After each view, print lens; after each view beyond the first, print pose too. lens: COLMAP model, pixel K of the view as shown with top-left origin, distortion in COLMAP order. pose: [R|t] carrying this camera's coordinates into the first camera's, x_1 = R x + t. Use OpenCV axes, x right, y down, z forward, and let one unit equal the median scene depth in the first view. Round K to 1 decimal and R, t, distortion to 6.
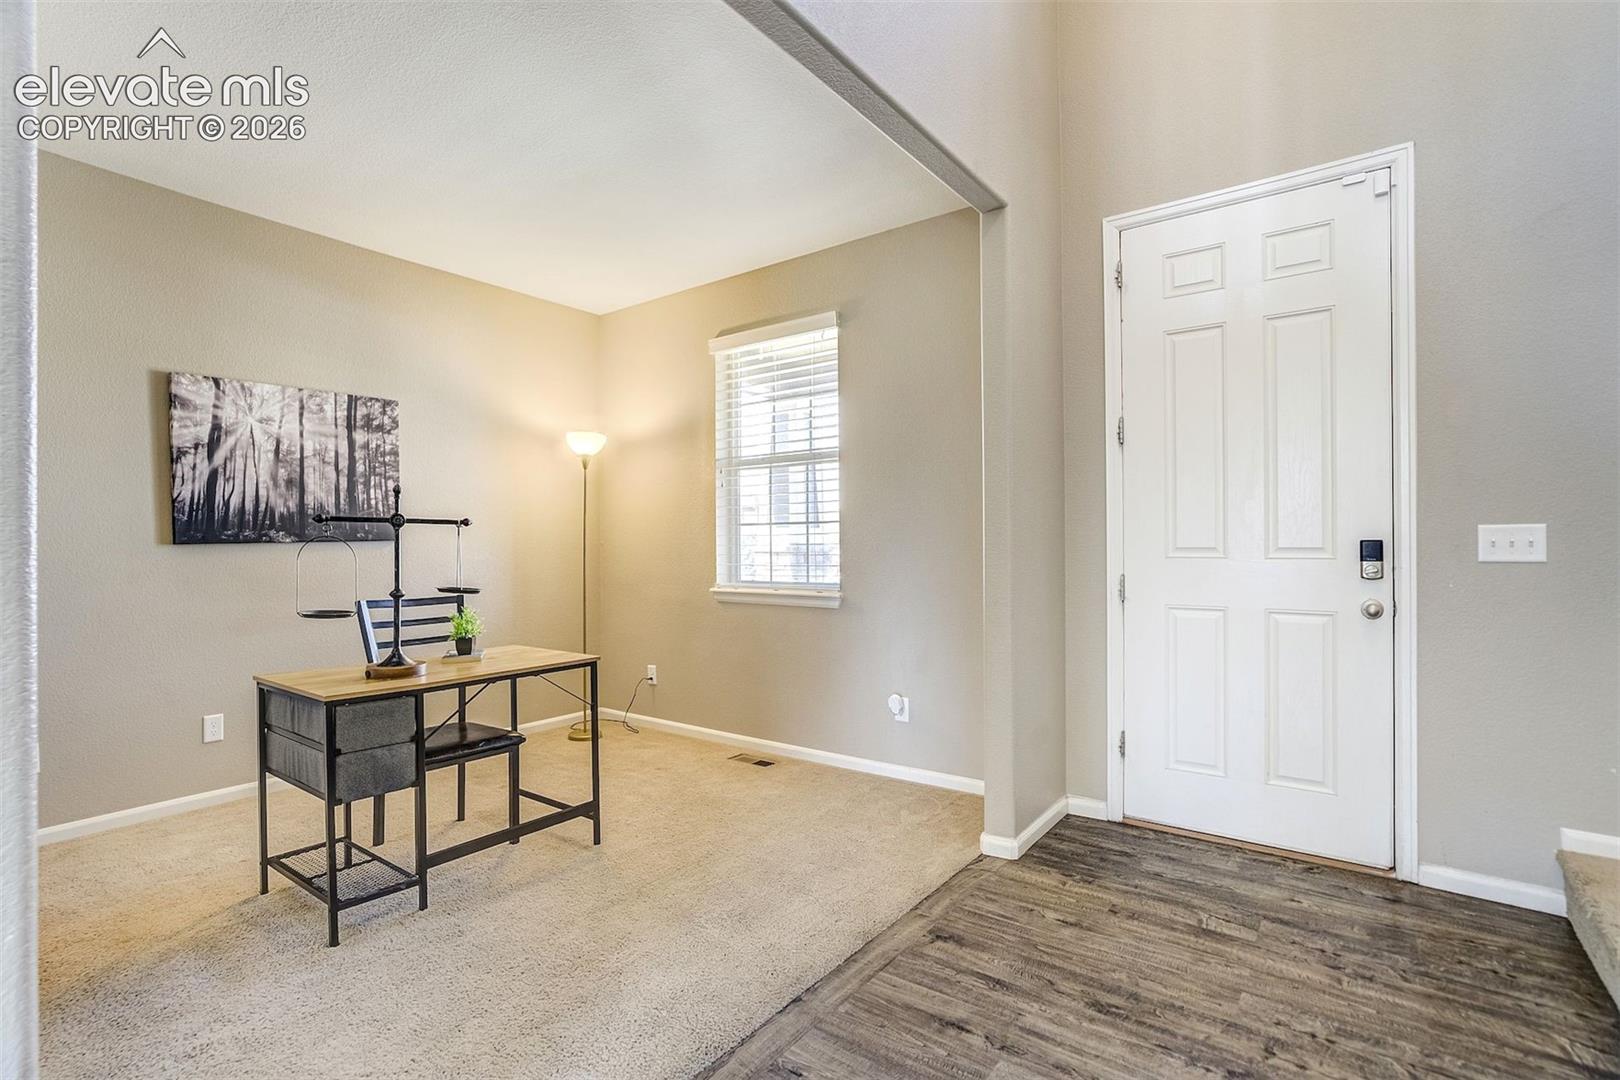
lens RADIAL K [[760.5, 0, 810.0], [0, 760.5, 540.0], [0, 0, 1]] dist [-0.009947, 0.000420]
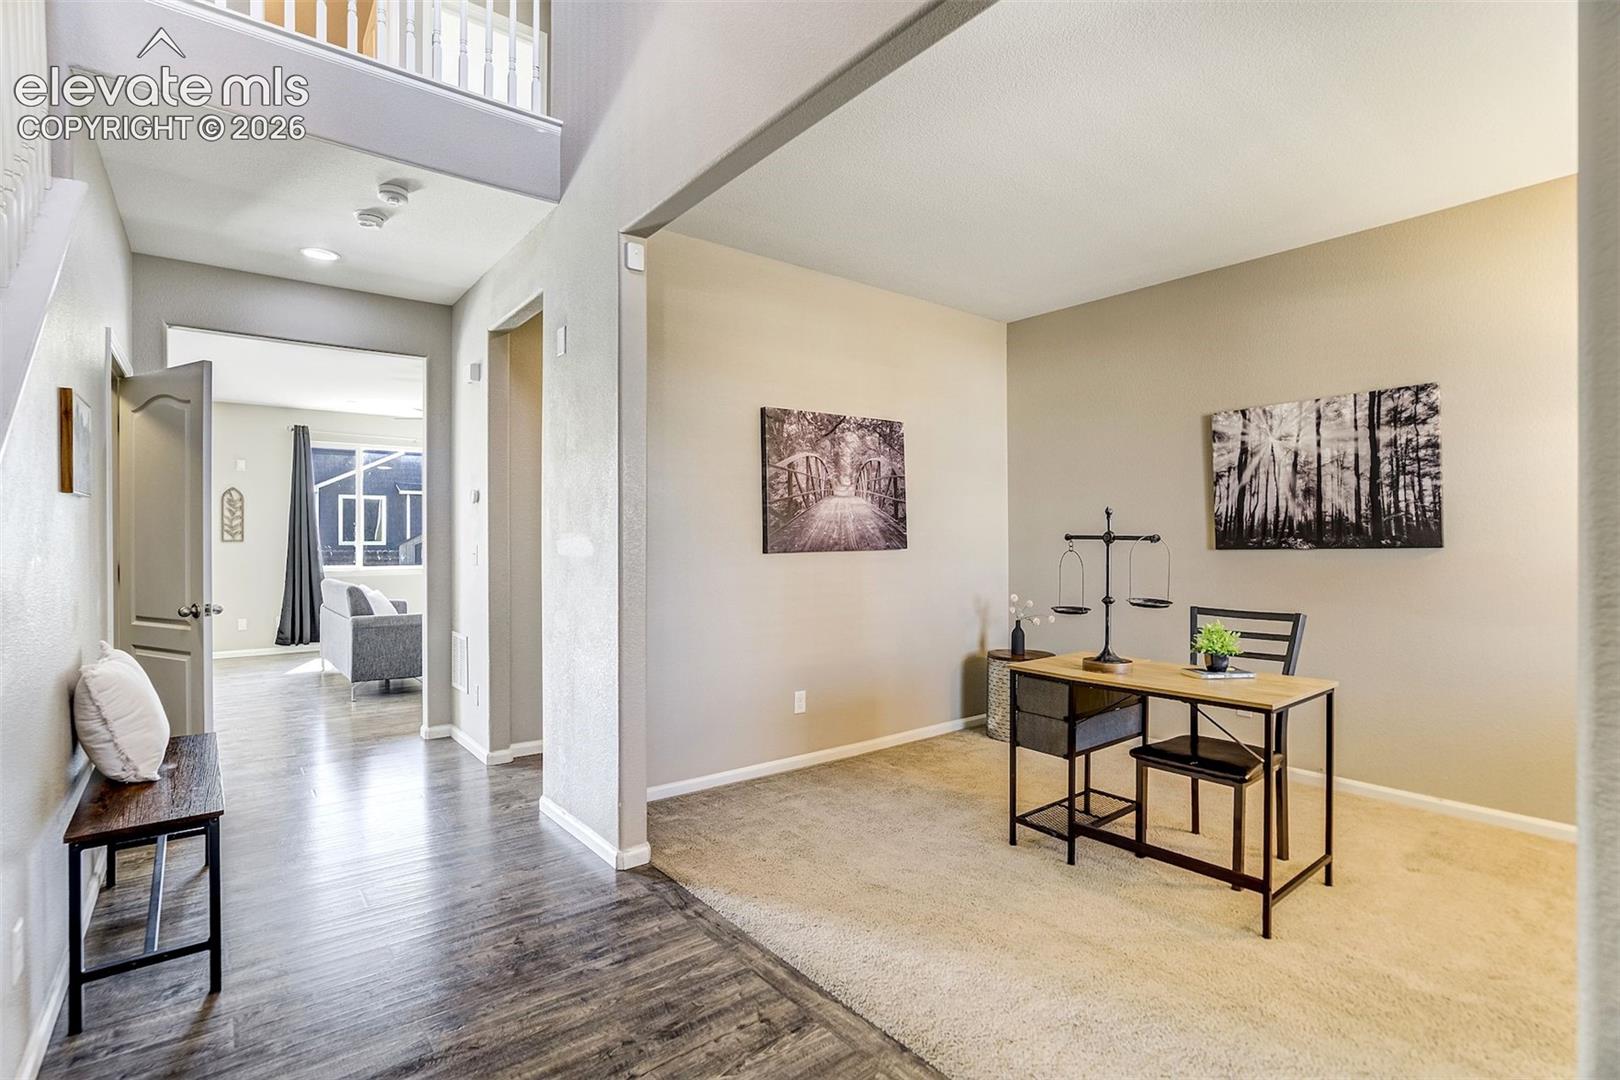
lens RADIAL K [[760.5, 0, 810.0], [0, 760.5, 540.0], [0, 0, 1]] dist [-0.009947, 0.000420]
pose [[-0.254089, 0.010909, -0.967119, 0.491818], [0.011820, 0.999897, 0.008174, -0.026090], [0.967109, -0.009355, -0.254192, 0.595215]]
